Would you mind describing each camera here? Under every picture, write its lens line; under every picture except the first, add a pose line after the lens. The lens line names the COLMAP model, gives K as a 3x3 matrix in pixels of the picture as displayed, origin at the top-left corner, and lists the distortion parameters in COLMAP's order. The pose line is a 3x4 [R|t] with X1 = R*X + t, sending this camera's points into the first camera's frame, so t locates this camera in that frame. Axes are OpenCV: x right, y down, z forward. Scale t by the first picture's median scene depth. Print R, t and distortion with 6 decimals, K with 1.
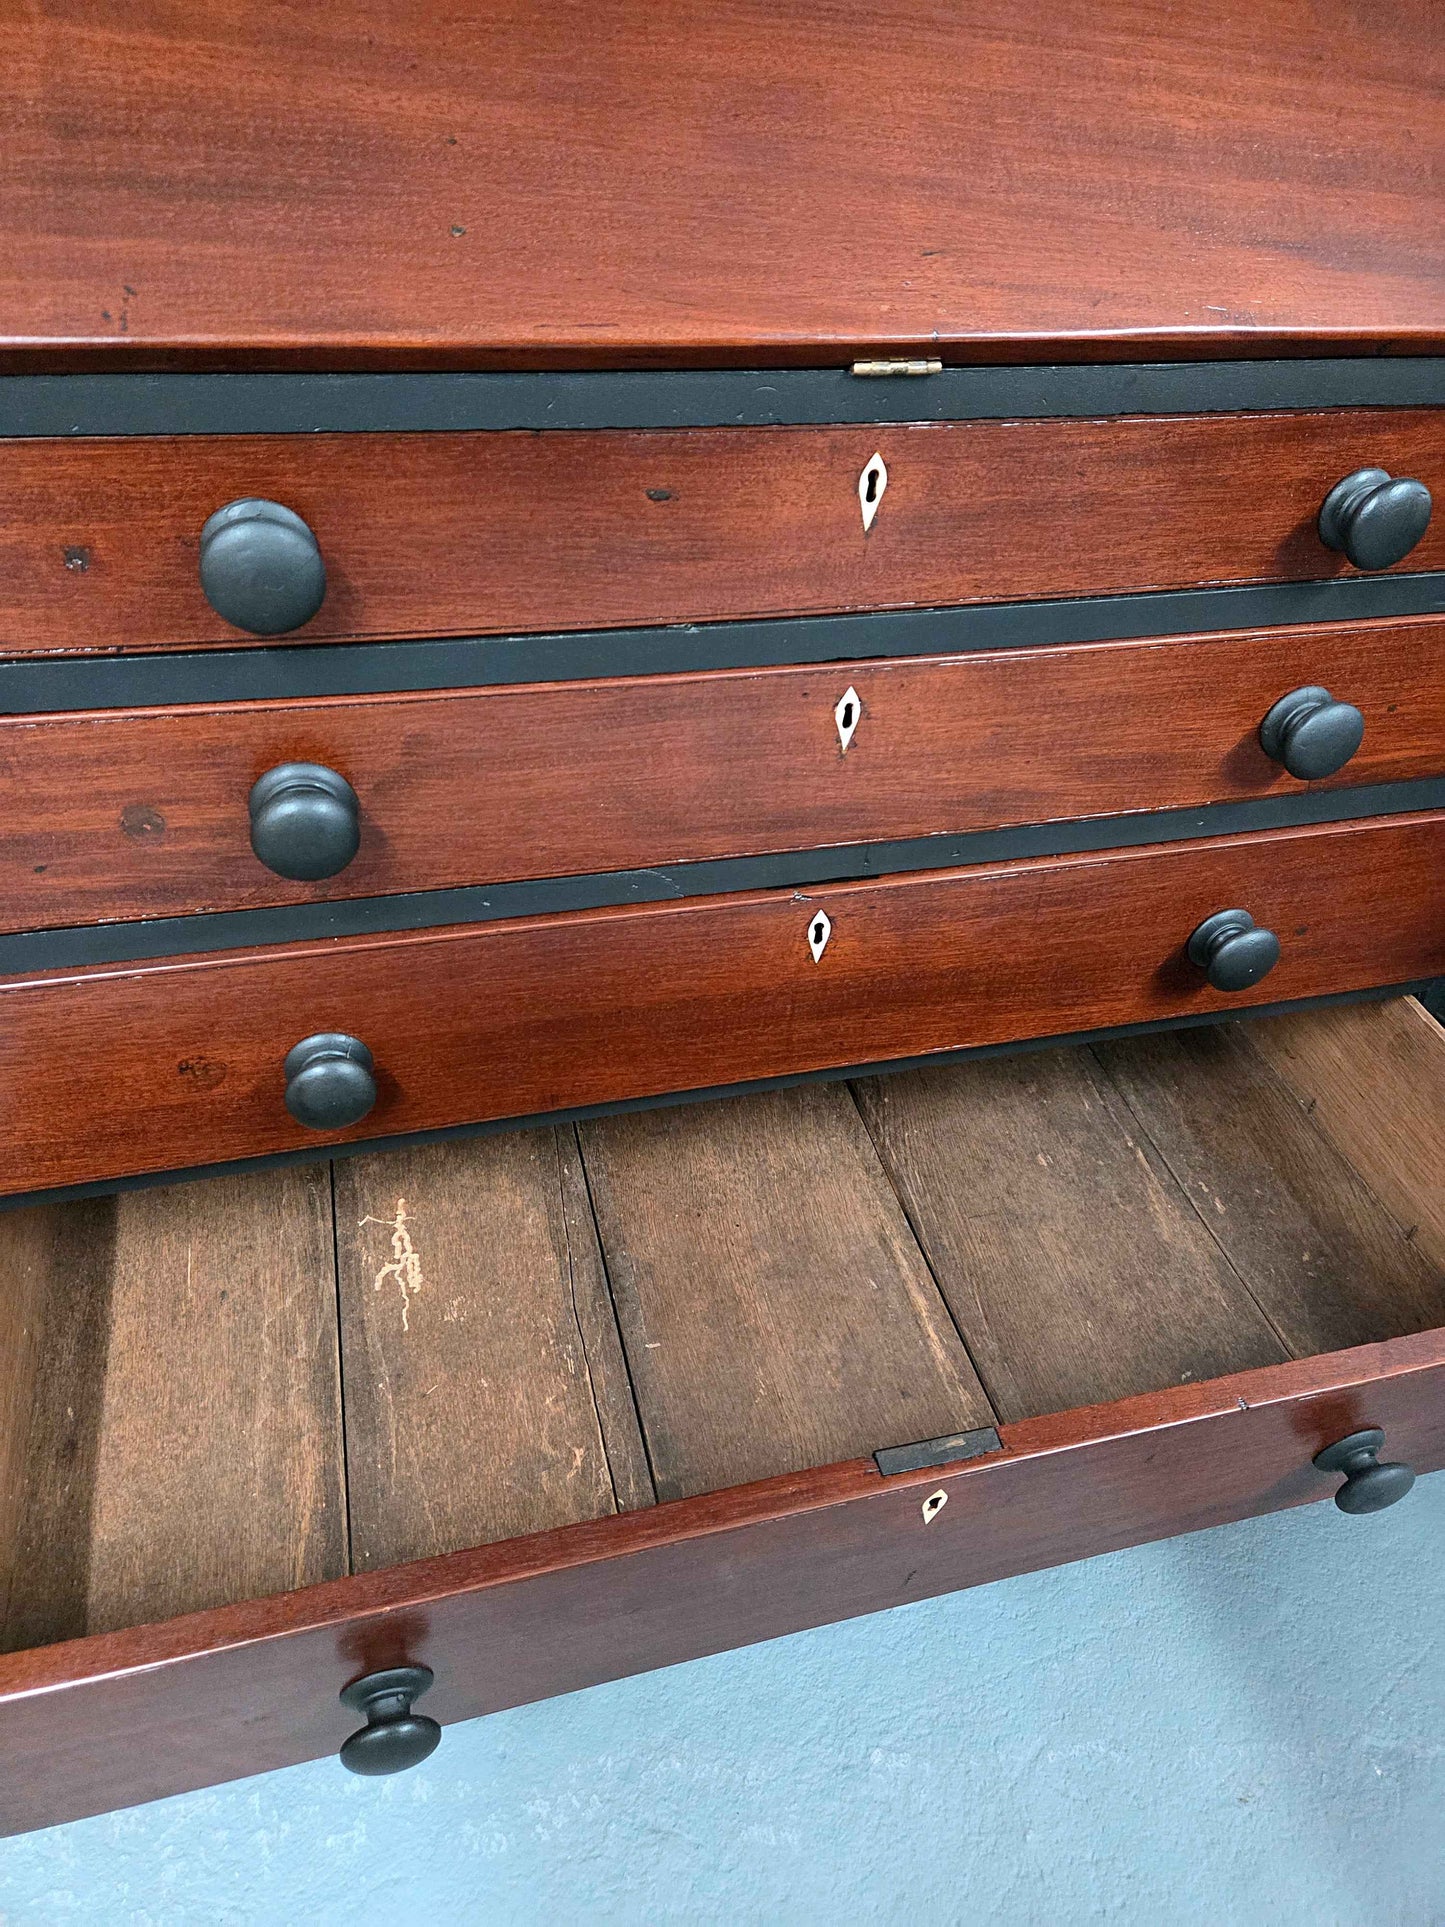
lens RADIAL K [[1295.7, 0, 722.5], [0, 1295.7, 963.5], [0, 0, 1]] dist [0.059885, -0.068806]
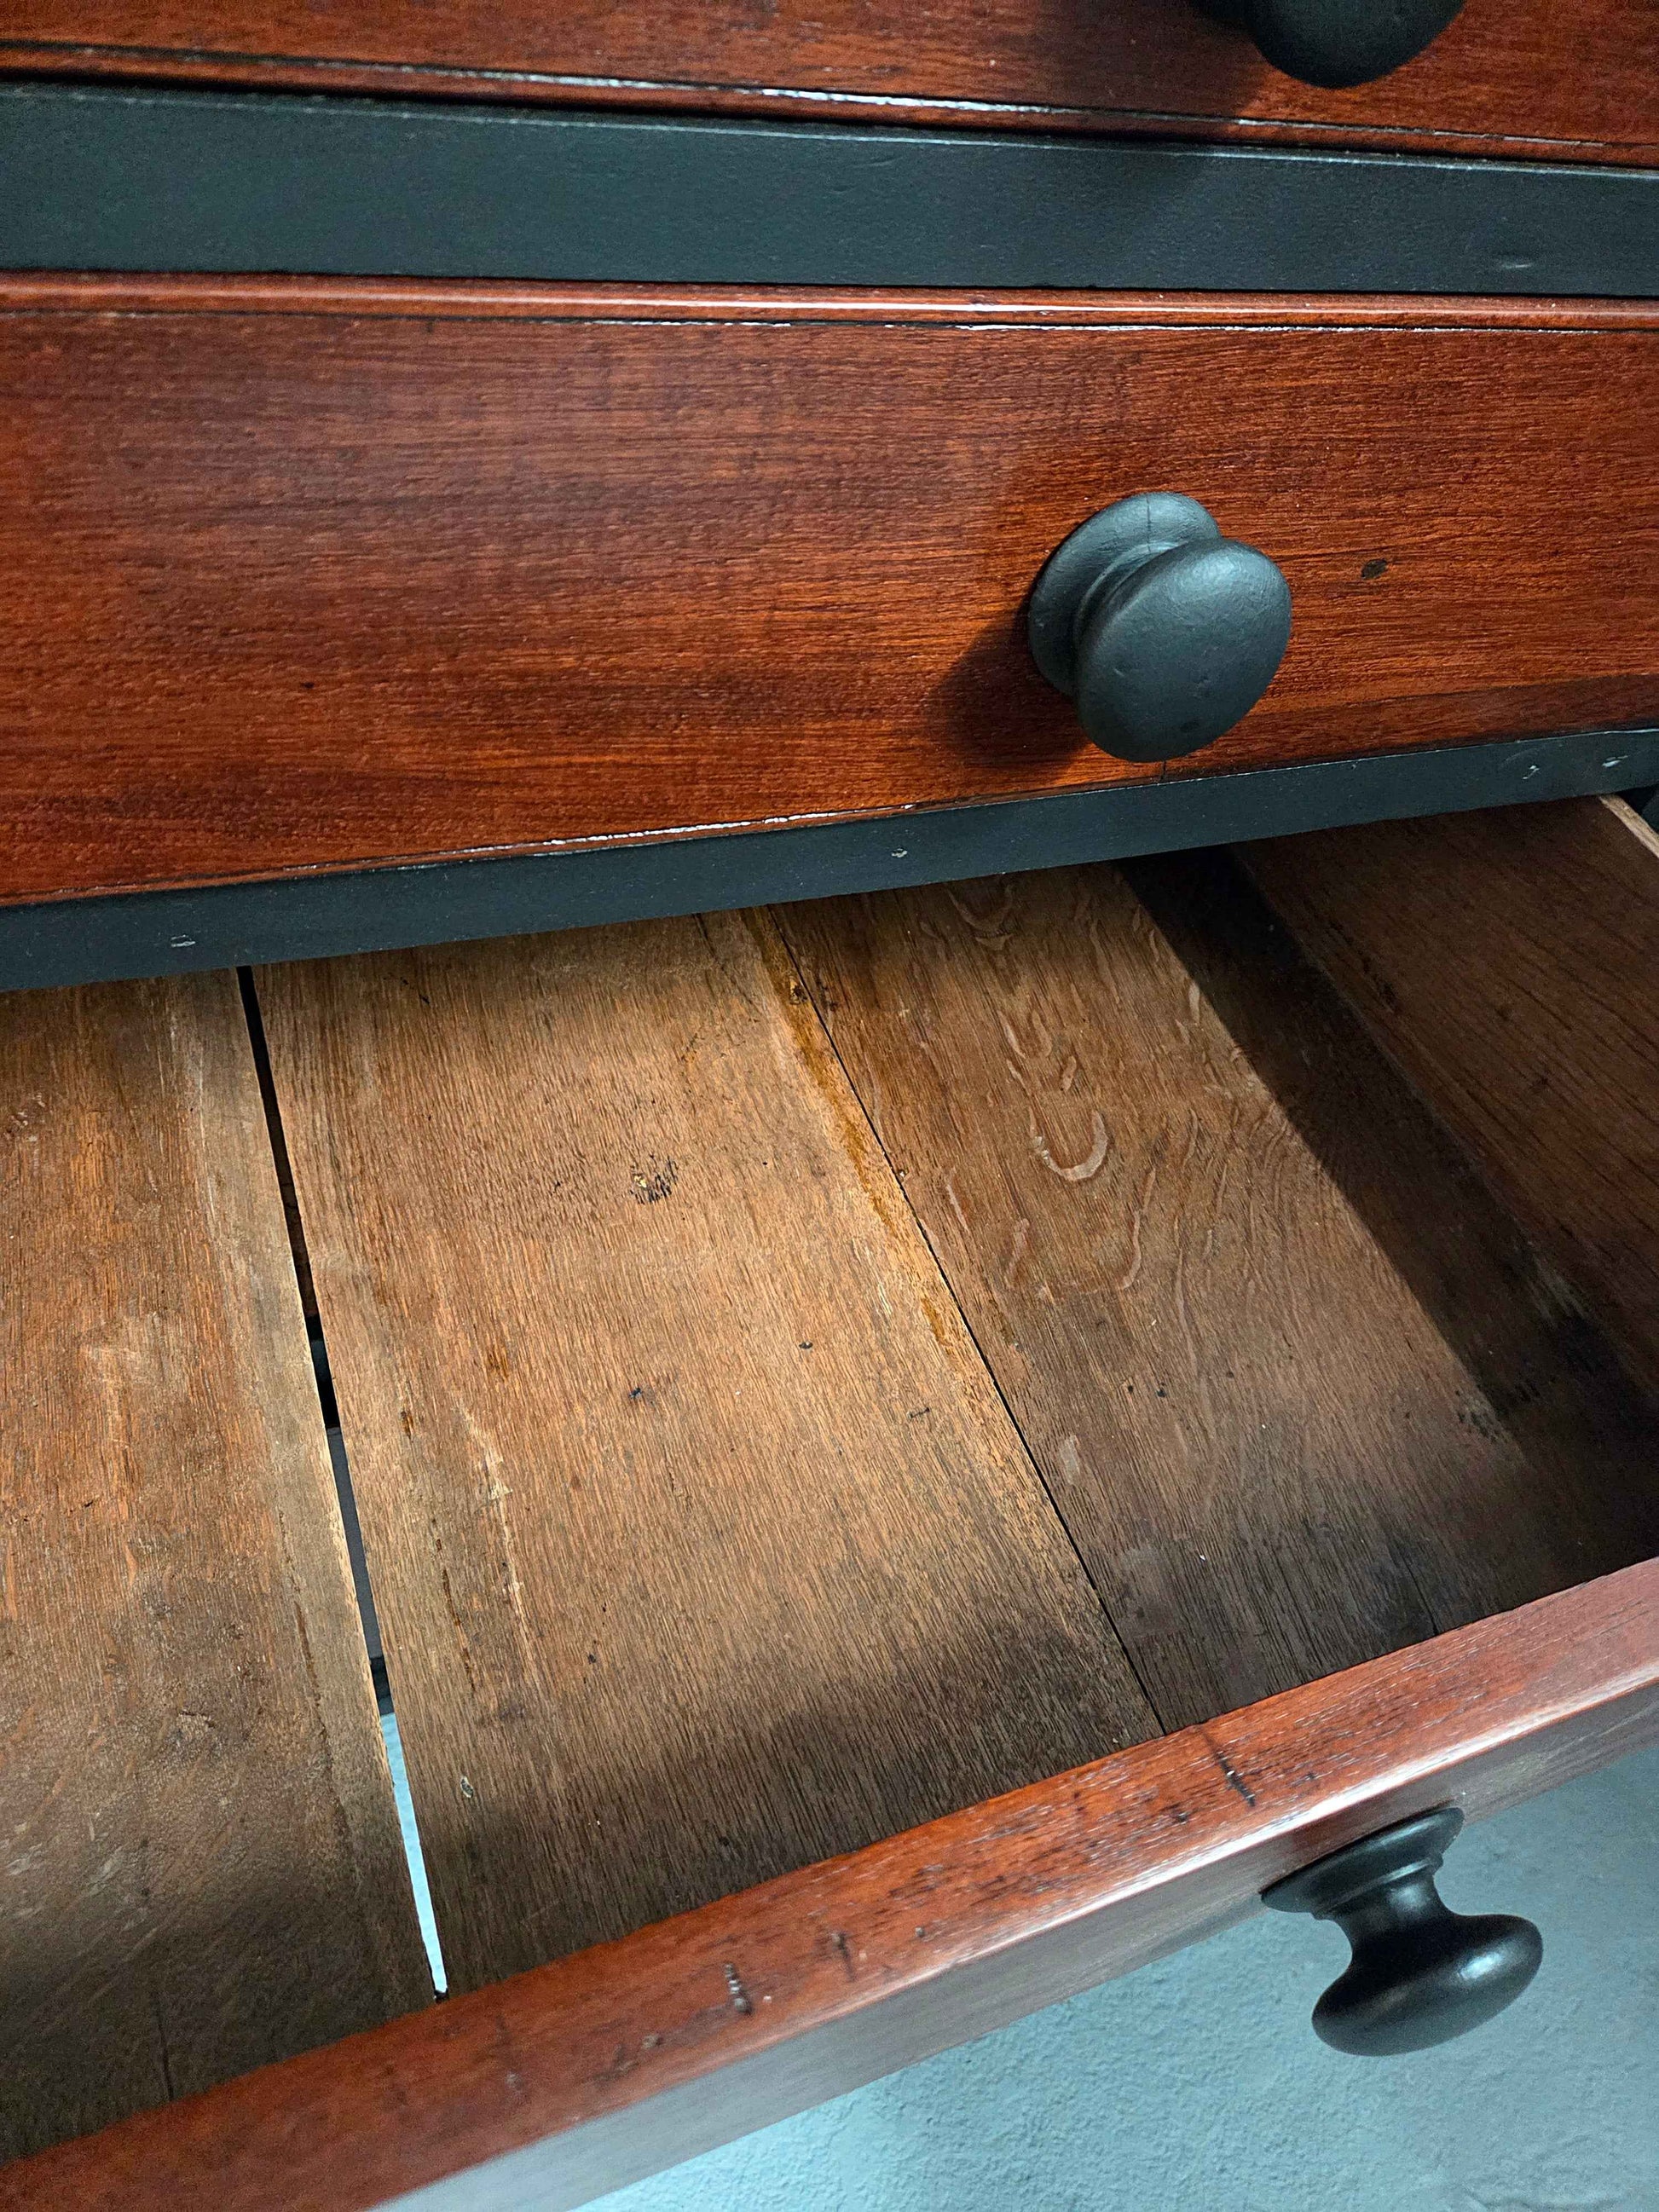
lens RADIAL K [[1487.5, 0, 829.5], [0, 1487.5, 1106.0], [0, 0, 1]] dist [0.059885, -0.068806]
pose [[0.993451, 0.000066, 0.114260, 0.311717], [-0.018245, 0.987261, 0.158059, -0.108813], [-0.112794, -0.159108, 0.980797, 0.578099]]
